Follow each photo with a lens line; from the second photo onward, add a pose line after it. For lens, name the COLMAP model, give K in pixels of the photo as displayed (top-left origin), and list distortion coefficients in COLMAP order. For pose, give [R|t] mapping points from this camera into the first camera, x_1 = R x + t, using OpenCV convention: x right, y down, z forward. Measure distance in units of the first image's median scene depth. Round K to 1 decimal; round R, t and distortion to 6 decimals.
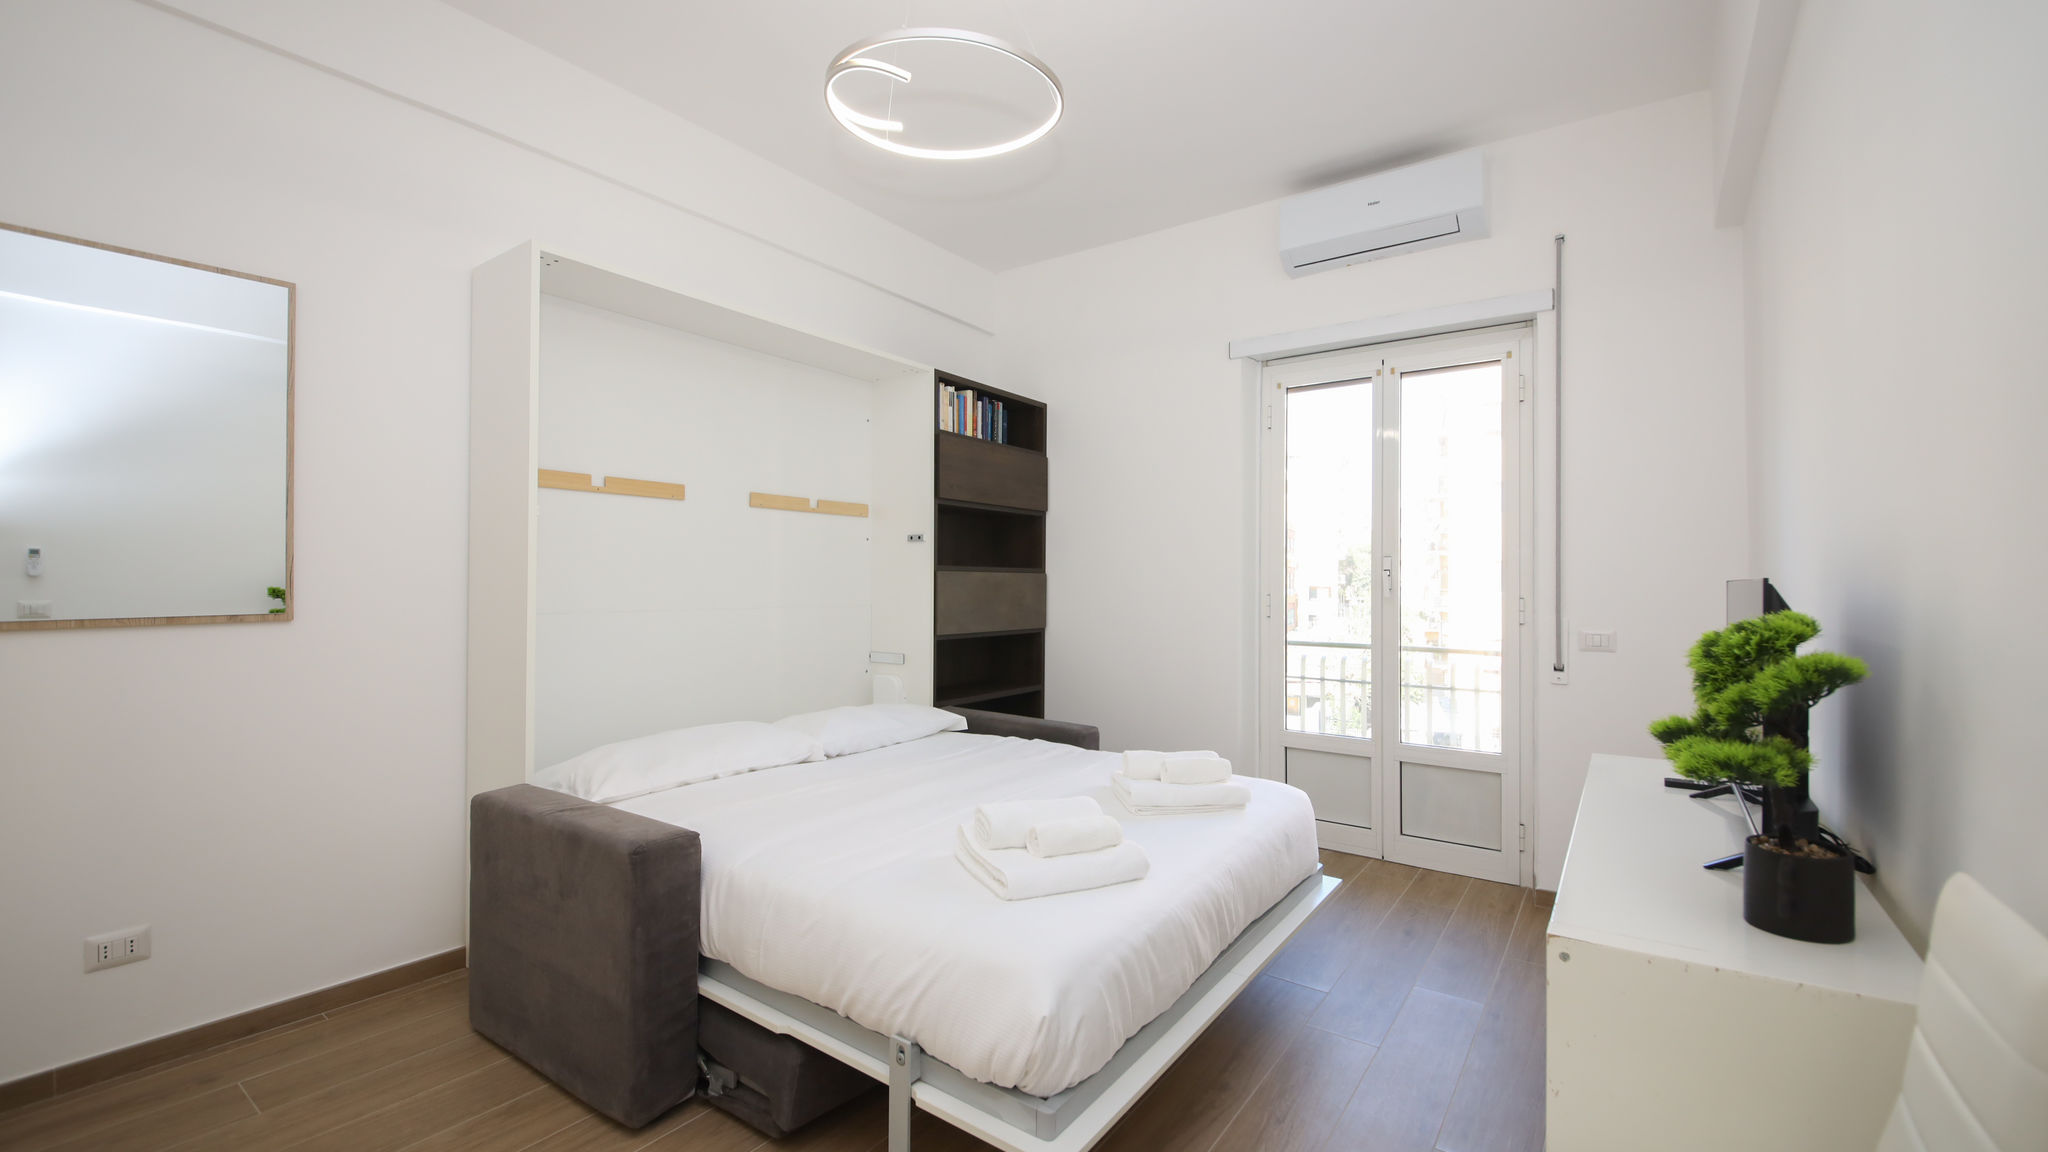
lens RADIAL K [[846.8, 0, 1024.0], [0, 846.8, 576.0], [0, 0, 1]] dist [0.000983, -0.017429]
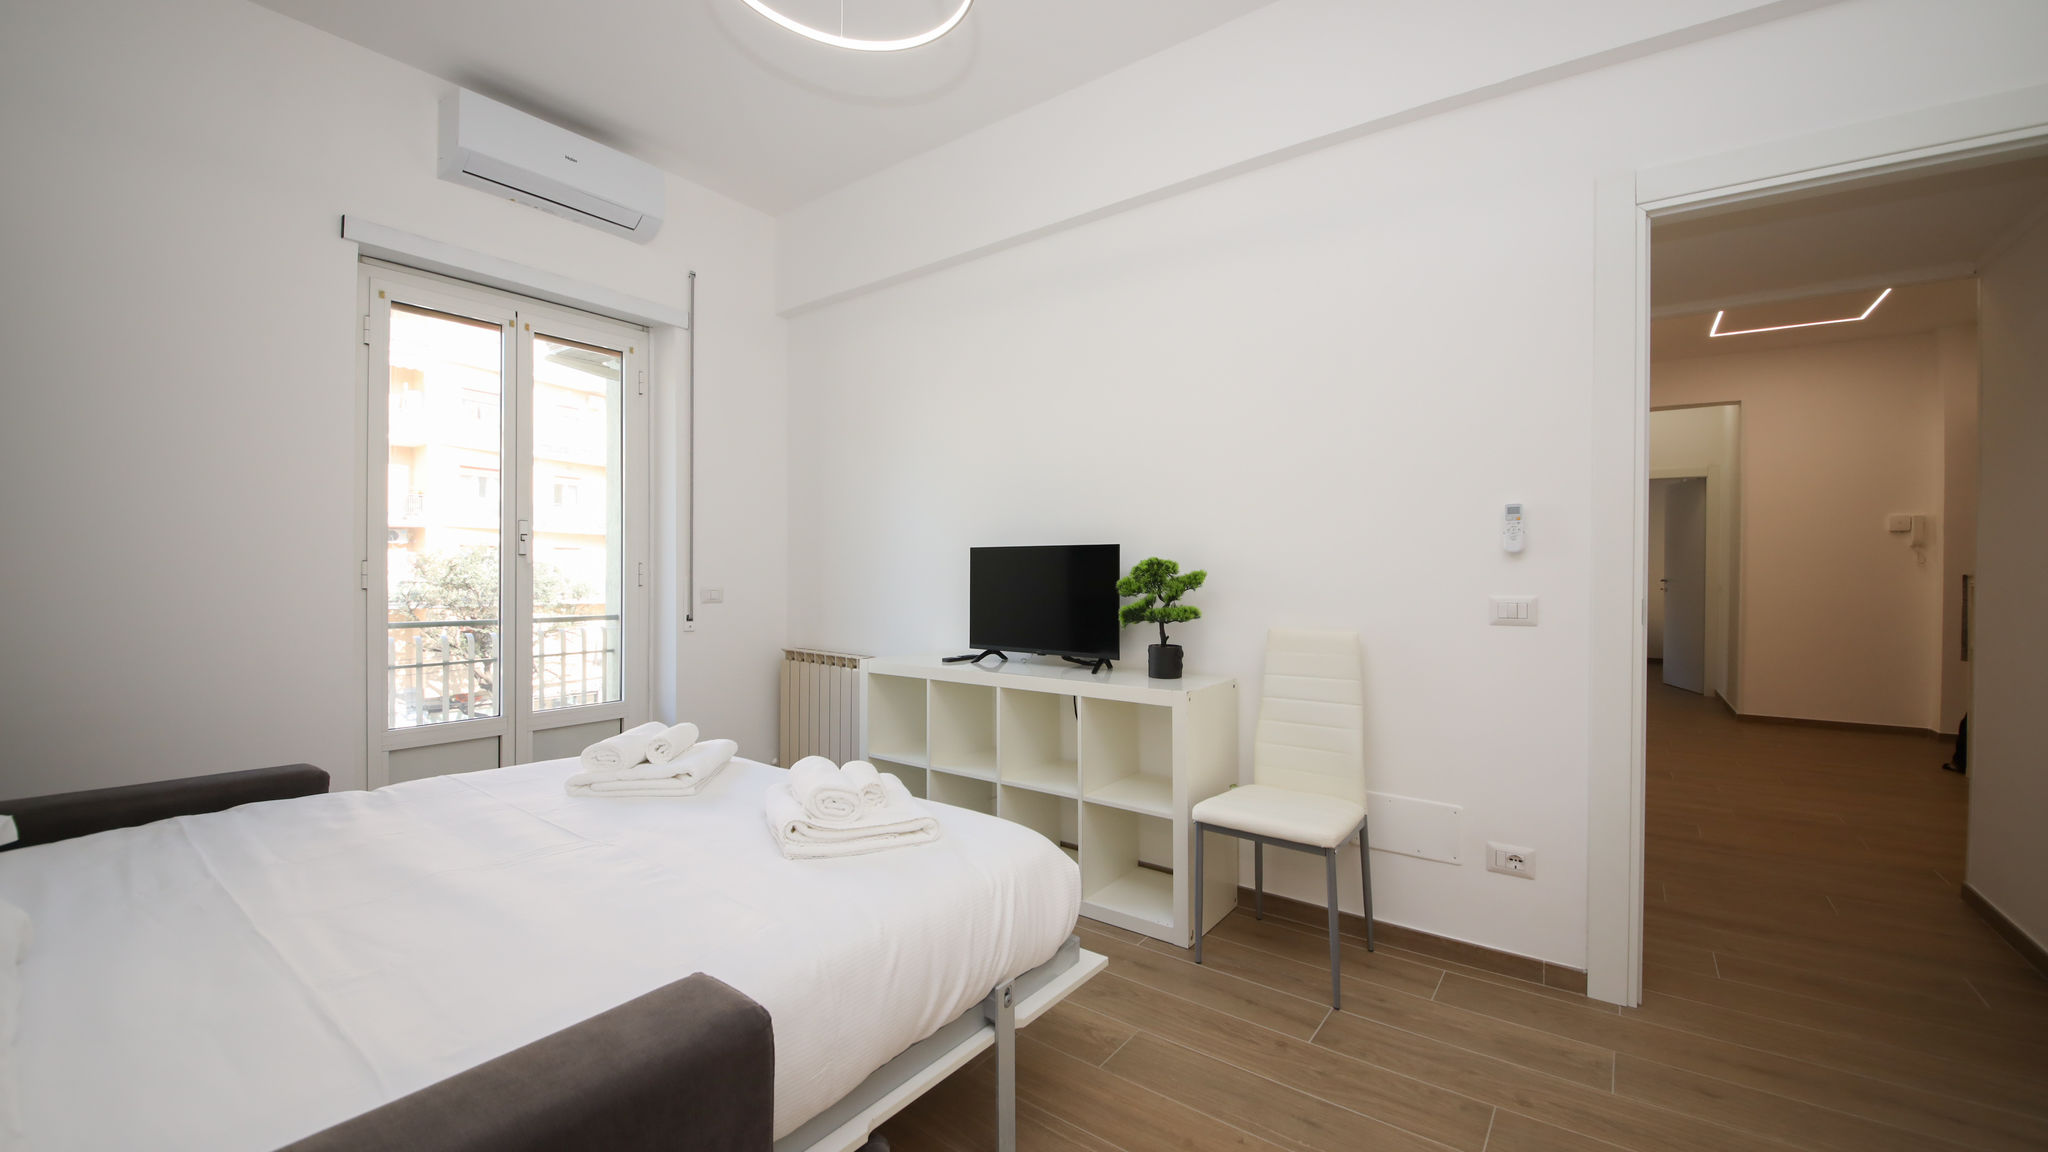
lens RADIAL K [[807.7, 0, 1024.0], [0, 807.7, 576.0], [0, 0, 1]] dist [0.000260, -0.000008]
pose [[0.019525, -0.014162, 0.999709, -0.515485], [-0.012540, 0.999818, 0.014409, 0.021625], [-0.999731, -0.012818, 0.019344, 0.449840]]
